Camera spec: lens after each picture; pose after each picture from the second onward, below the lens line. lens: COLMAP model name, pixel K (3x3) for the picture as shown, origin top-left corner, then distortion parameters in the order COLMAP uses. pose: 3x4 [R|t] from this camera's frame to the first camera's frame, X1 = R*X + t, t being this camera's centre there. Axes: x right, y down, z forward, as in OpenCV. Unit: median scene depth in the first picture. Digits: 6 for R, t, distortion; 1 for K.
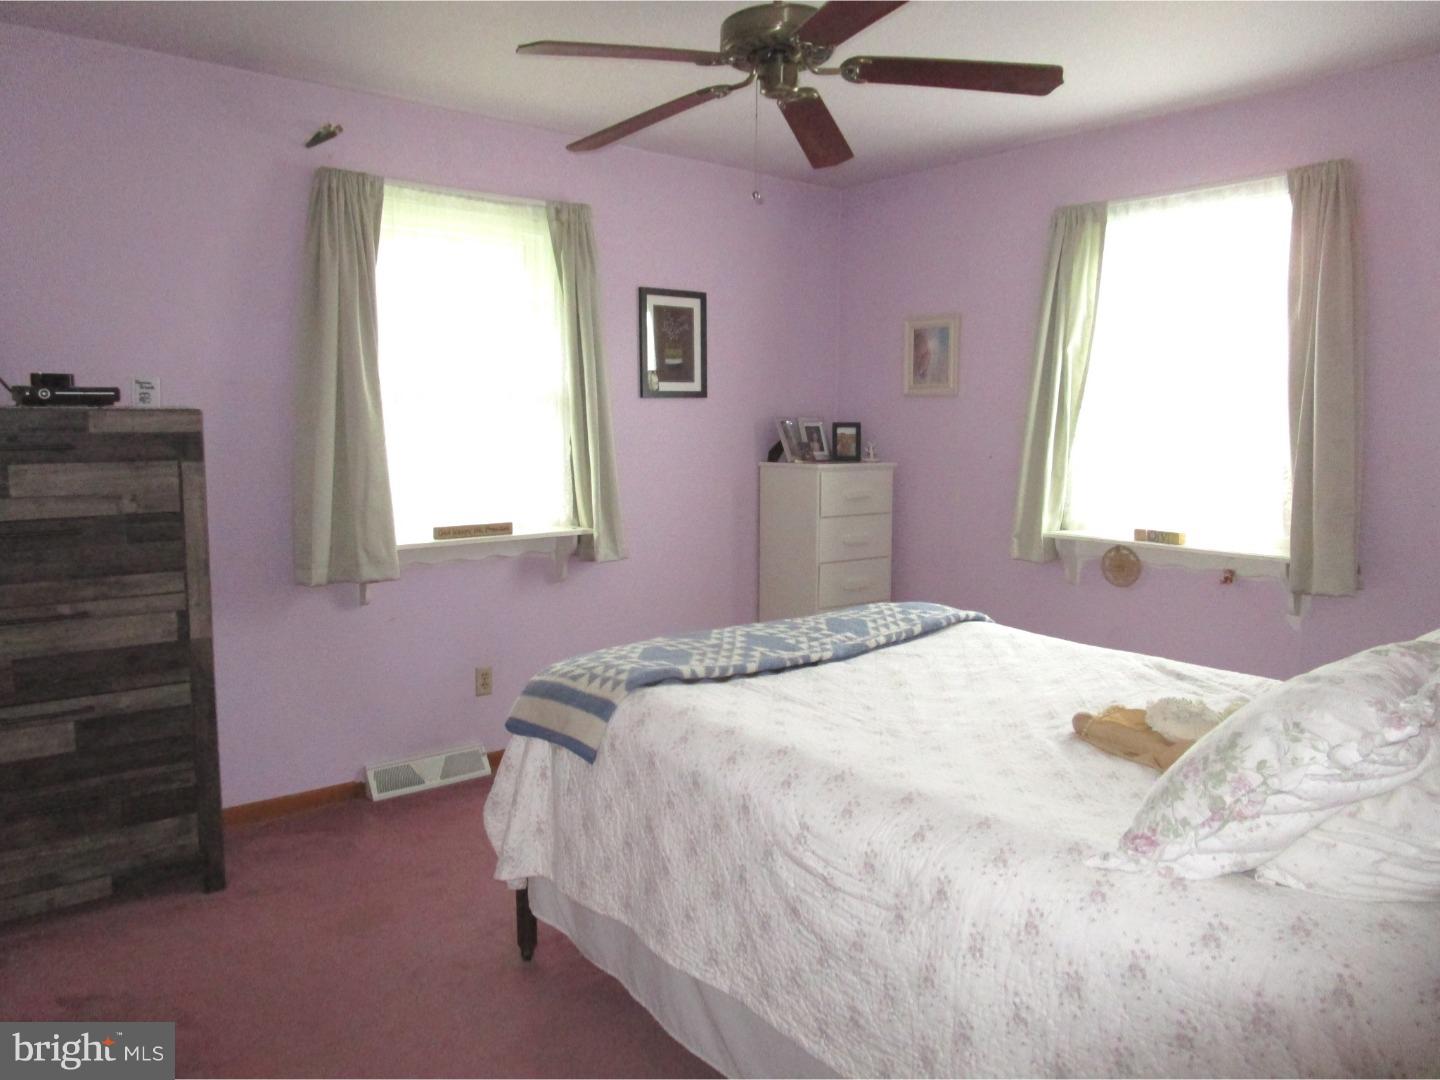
lens RADIAL K [[1039.0, 0, 711.9], [0, 1039.0, 533.1], [0, 0, 1]] dist [-0.015699, 0.009831]
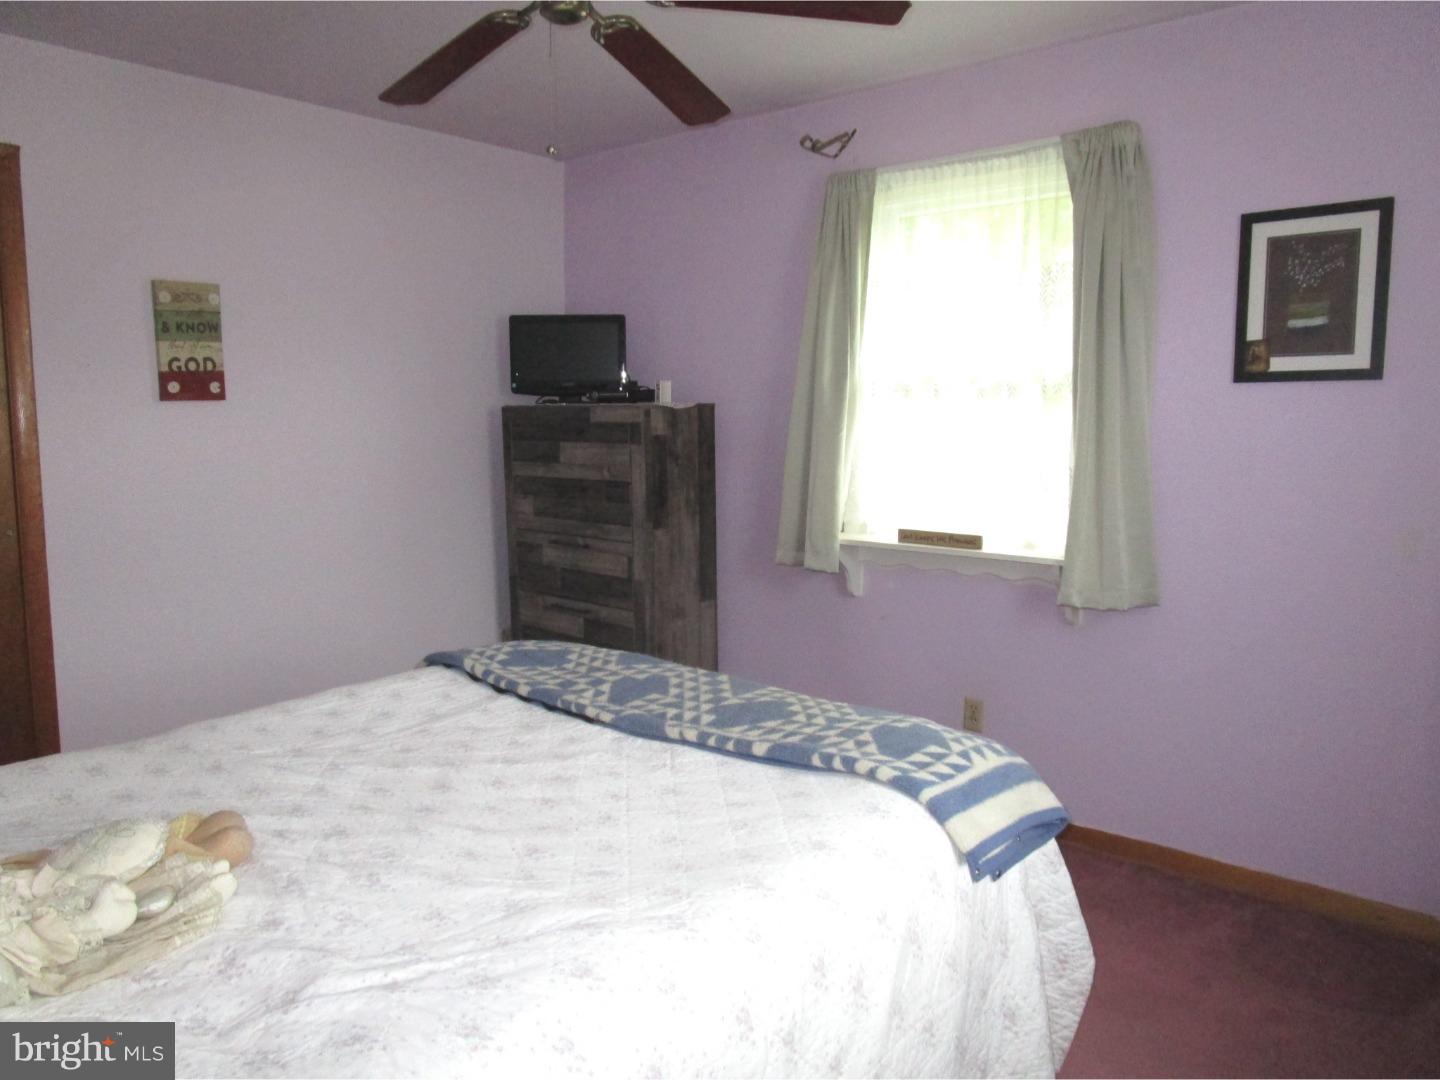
lens RADIAL K [[1039.0, 0, 711.9], [0, 1039.0, 533.1], [0, 0, 1]] dist [-0.015699, 0.009831]
pose [[0.172914, 0.114491, -0.978260, 0.619474], [-0.110718, 0.989185, 0.096199, -0.072738], [0.978694, 0.091676, 0.183720, 0.655875]]
